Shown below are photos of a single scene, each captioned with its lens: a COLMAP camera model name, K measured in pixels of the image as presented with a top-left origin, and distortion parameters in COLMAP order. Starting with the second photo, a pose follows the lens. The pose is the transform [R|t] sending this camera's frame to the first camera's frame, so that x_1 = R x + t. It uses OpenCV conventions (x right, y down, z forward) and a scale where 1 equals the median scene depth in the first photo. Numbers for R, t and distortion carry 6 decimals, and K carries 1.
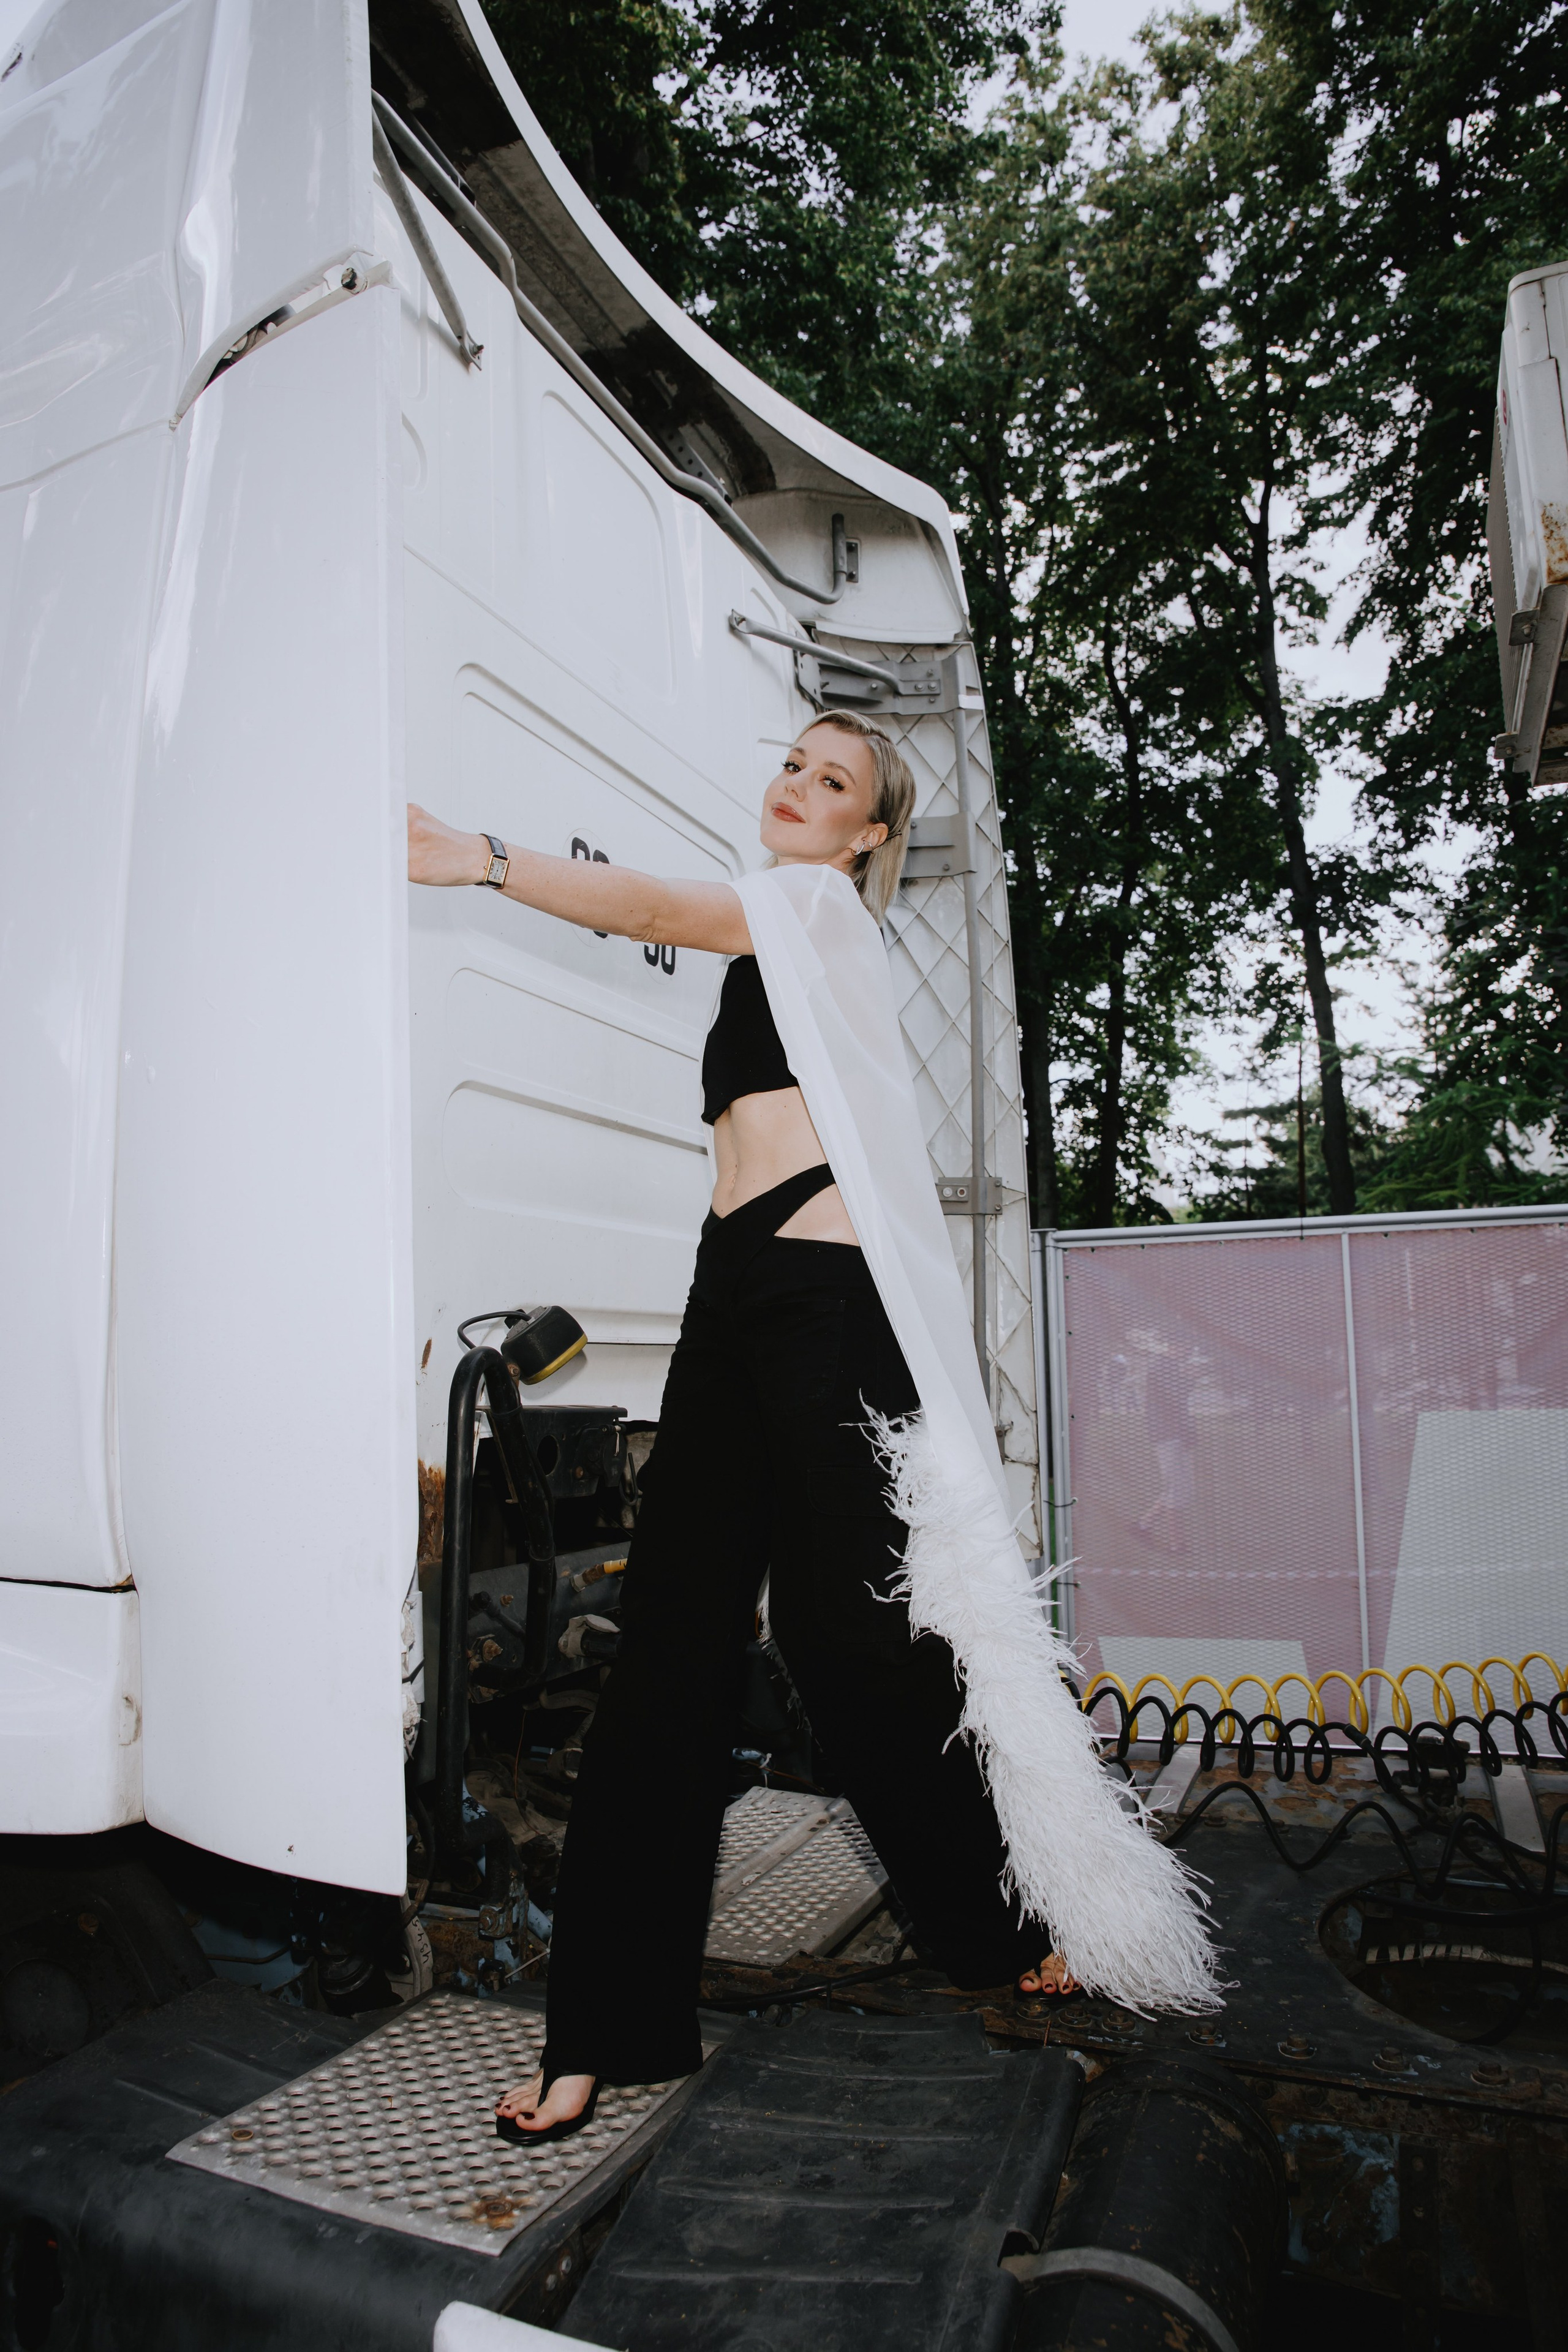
lens RADIAL K [[1603.7, 0, 780.5], [0, 1603.7, 1177.6], [0, 0, 1]] dist [-0.129115, 0.088891]
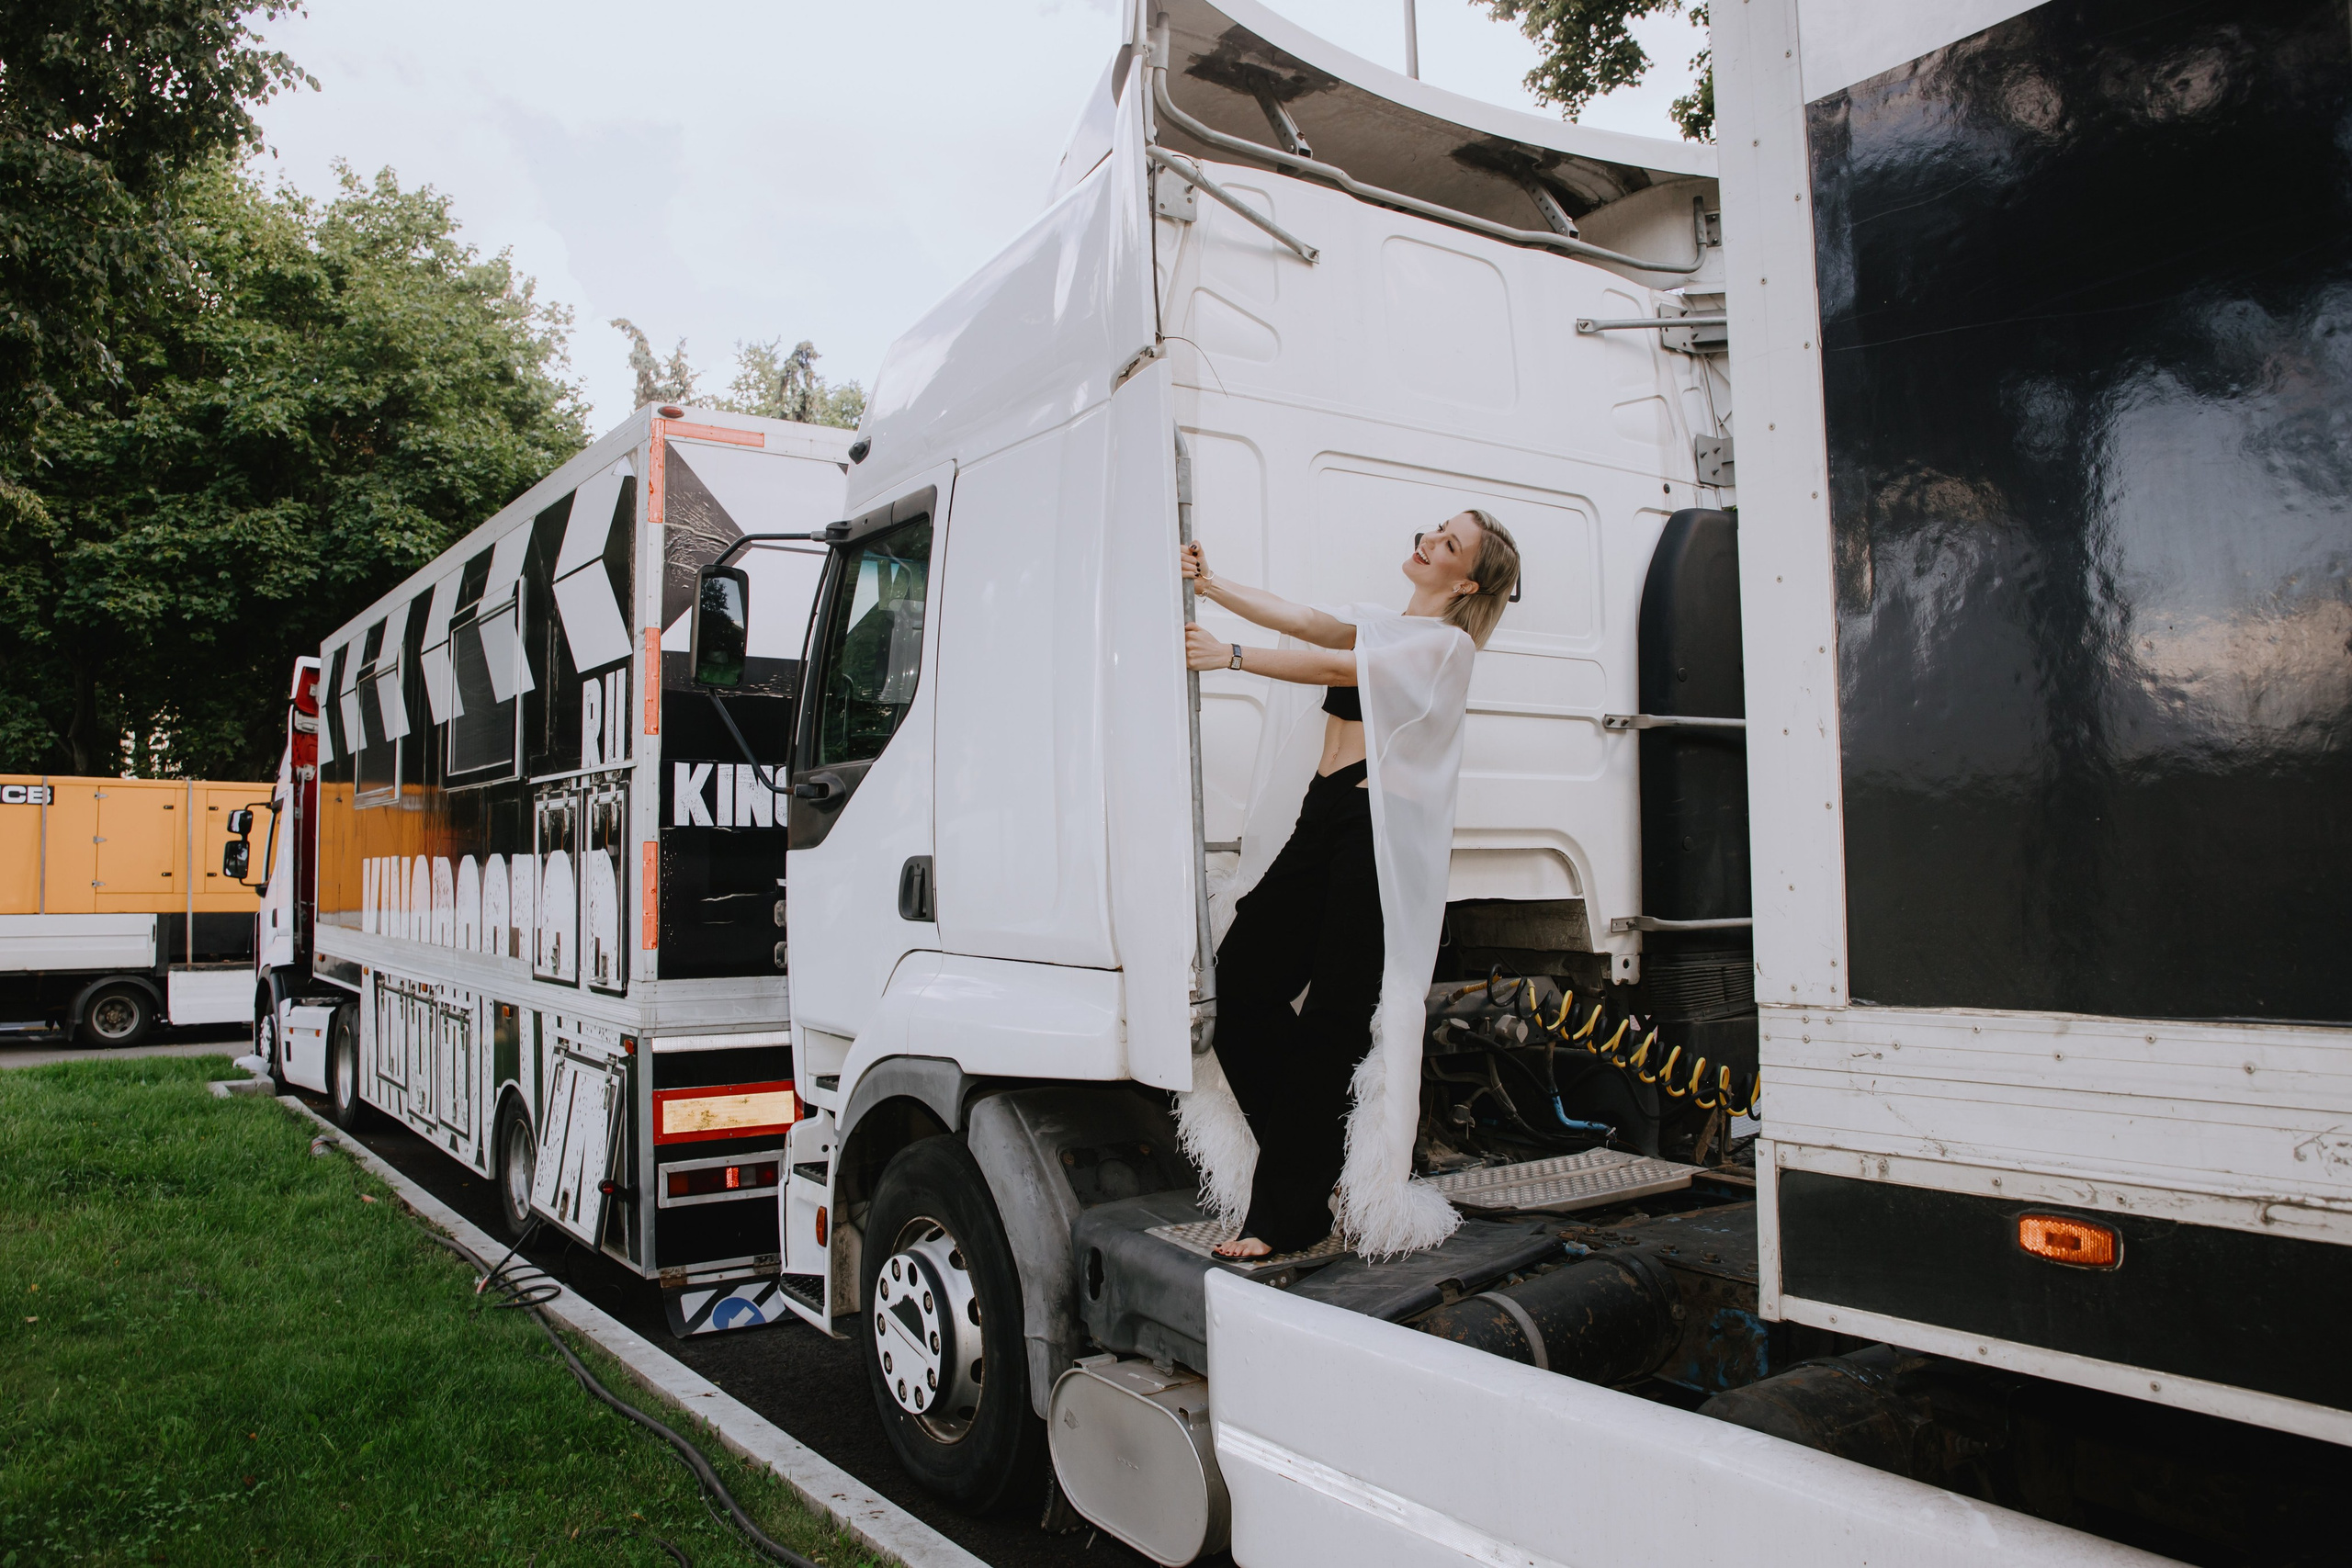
lens RADIAL K [[1685.4, 0, 1176.0], [0, 1685.4, 784.0], [0, 0, 1]] dist [-0.139884, 0.112111]
pose [[0.837485, -0.030390, -0.545615, 0.408055], [0.068627, 0.996397, 0.049841, -0.045790], [0.542134, -0.079185, 0.836553, -0.390372]]
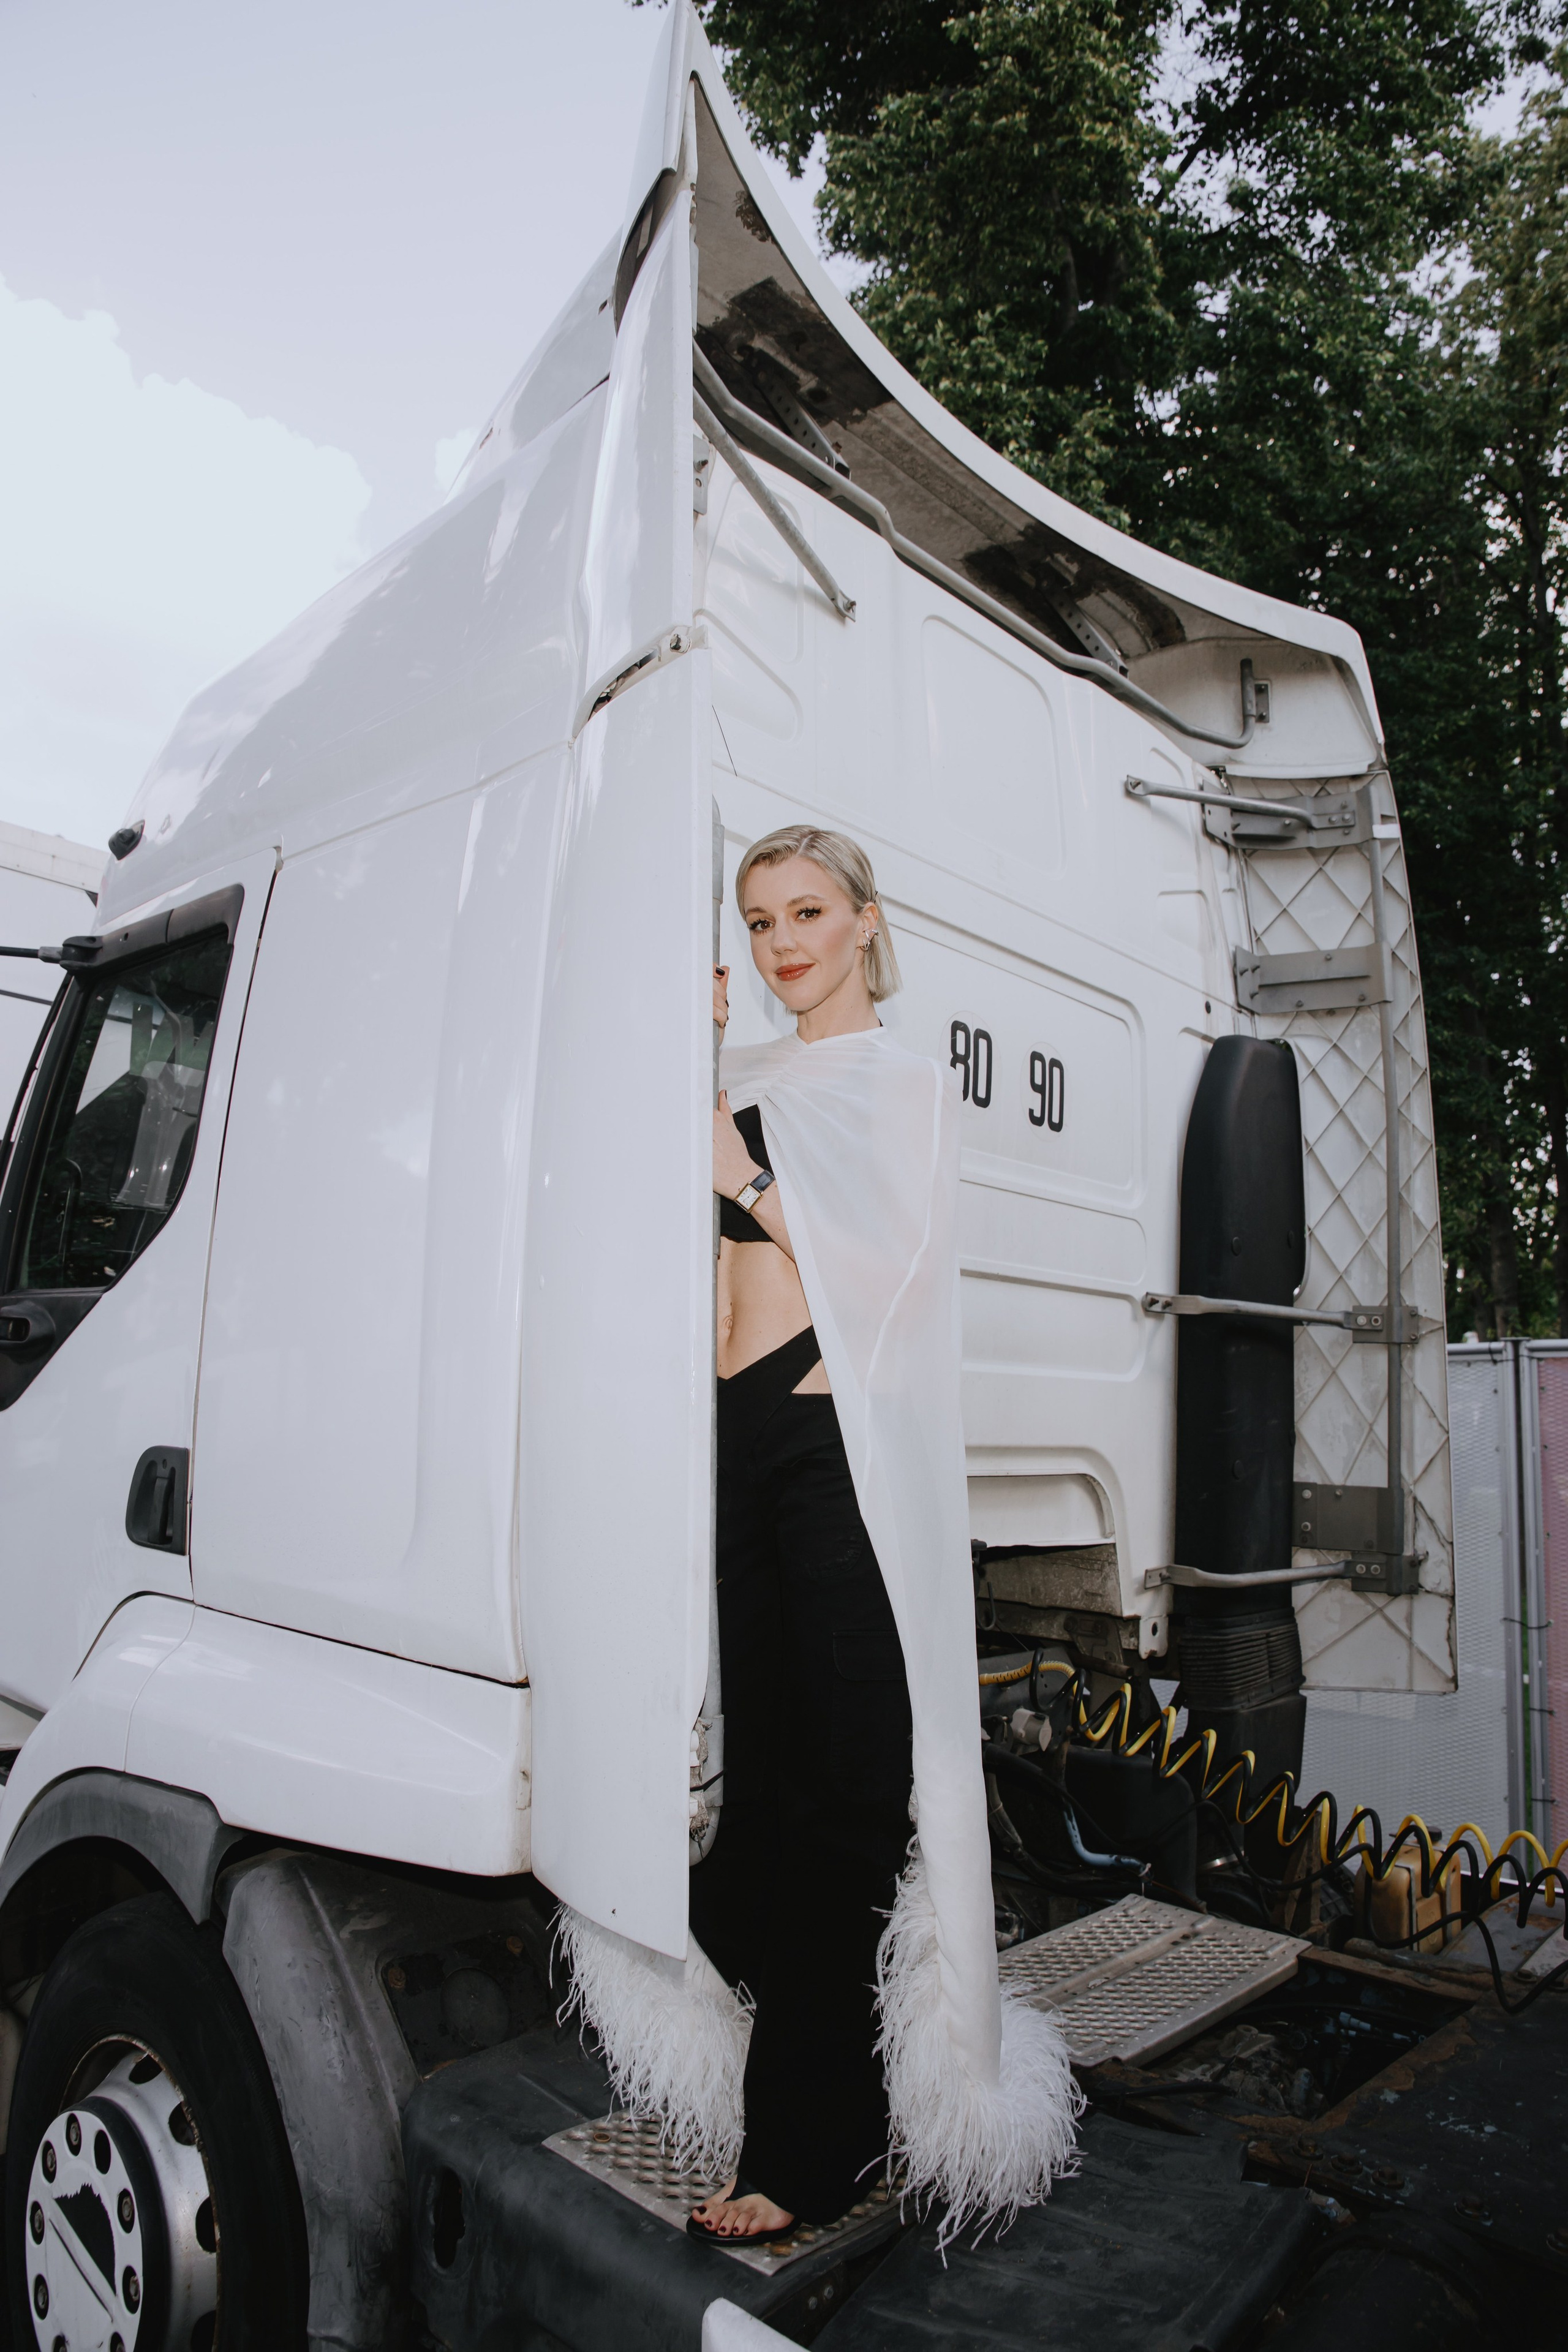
lens RADIAL K [[1603.7, 0, 780.5], [0, 1603.7, 1177.6], [0, 0, 1]] dist [-0.129115, 0.088891]
pose [[0.943396, -0.009008, -0.331547, 0.089938], [-0.002926, 0.999366, -0.035477, -0.045405], [0.331657, 0.034439, 0.942771, -0.065955]]
